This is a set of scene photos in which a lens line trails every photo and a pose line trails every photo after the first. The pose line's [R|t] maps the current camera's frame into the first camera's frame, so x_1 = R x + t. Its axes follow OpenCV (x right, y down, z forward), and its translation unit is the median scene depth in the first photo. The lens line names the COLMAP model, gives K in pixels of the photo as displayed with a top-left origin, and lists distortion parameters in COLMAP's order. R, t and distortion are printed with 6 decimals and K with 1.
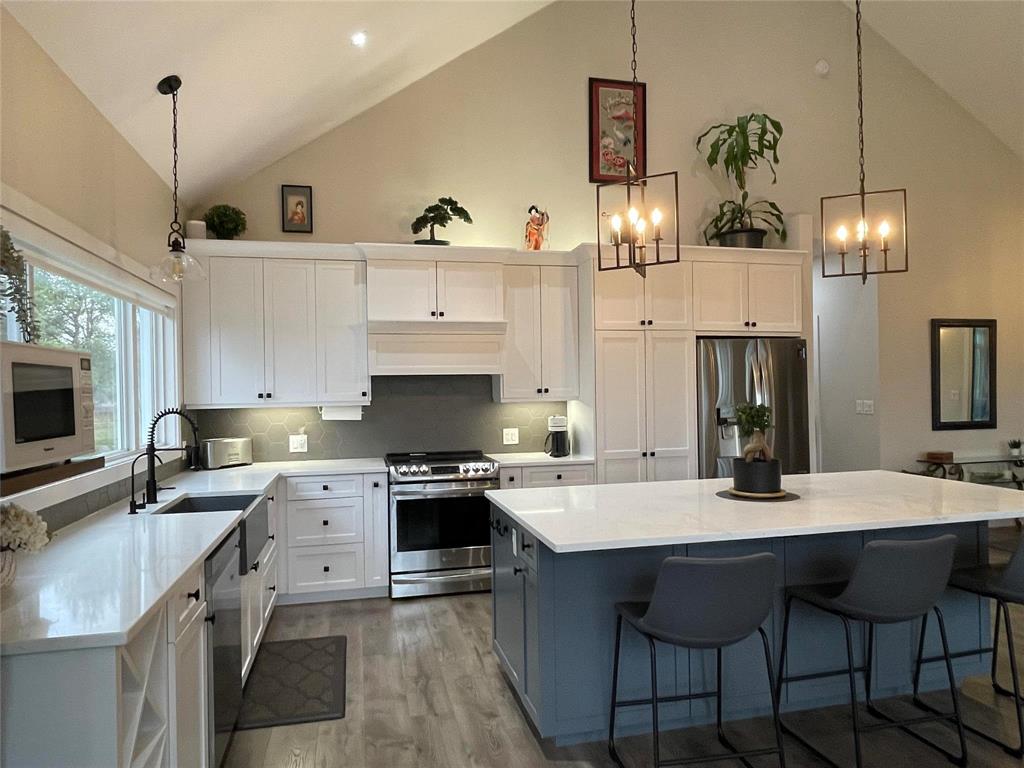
lens RADIAL K [[667.0, 0, 512.0], [0, 667.0, 384.0], [0, 0, 1]] dist [-0.005097, -0.000866]
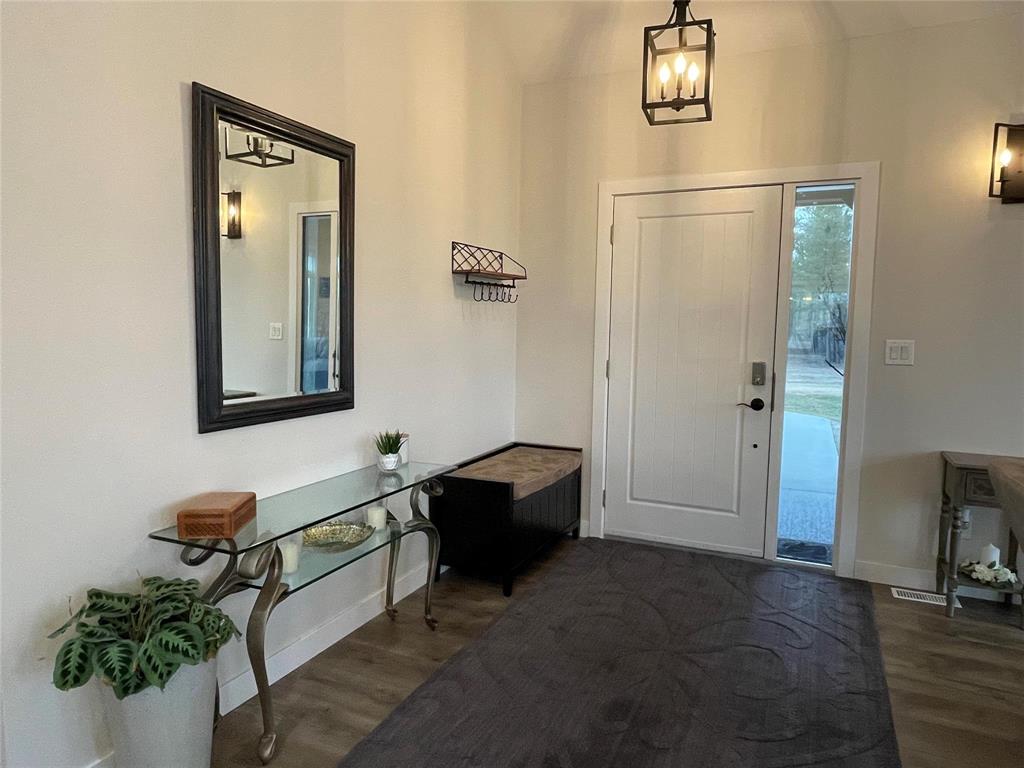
lens RADIAL K [[667.0, 0, 512.0], [0, 667.0, 384.0], [0, 0, 1]] dist [-0.005097, -0.000866]
pose [[0.615499, -0.048217, 0.786662, 0.465248], [-0.023986, 0.996519, 0.079846, 0.015316], [-0.787773, -0.068014, 0.612199, 0.673083]]
